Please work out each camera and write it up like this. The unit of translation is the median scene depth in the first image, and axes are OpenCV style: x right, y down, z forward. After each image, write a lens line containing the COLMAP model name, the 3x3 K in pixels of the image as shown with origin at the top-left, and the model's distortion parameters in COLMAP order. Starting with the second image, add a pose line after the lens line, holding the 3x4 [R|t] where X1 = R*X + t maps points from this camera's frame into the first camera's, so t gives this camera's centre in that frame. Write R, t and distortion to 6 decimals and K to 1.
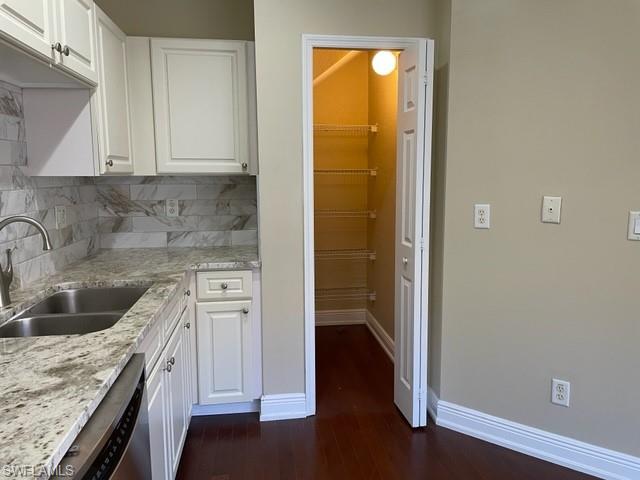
lens RADIAL K [[485.8, 0, 320.0], [0, 485.8, 240.0], [0, 0, 1]] dist [0.074888, -0.093009]
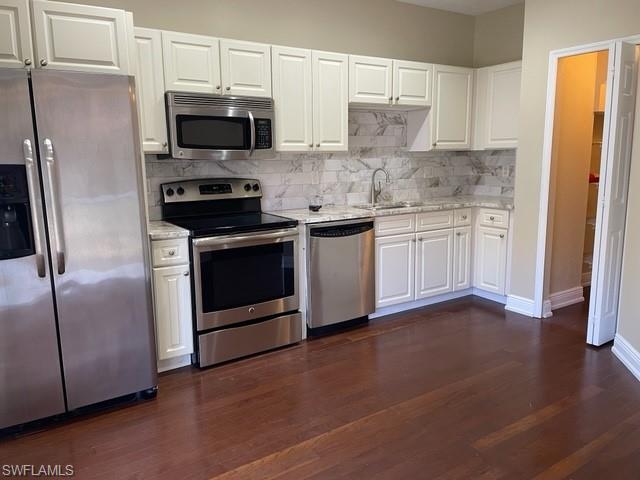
lens RADIAL K [[485.8, 0, 320.0], [0, 485.8, 240.0], [0, 0, 1]] dist [0.074888, -0.093009]
pose [[0.423521, 0.154372, -0.892636, 0.982112], [-0.111341, 0.986773, 0.117826, 0.036020], [0.899018, 0.049485, 0.435107, -0.211046]]
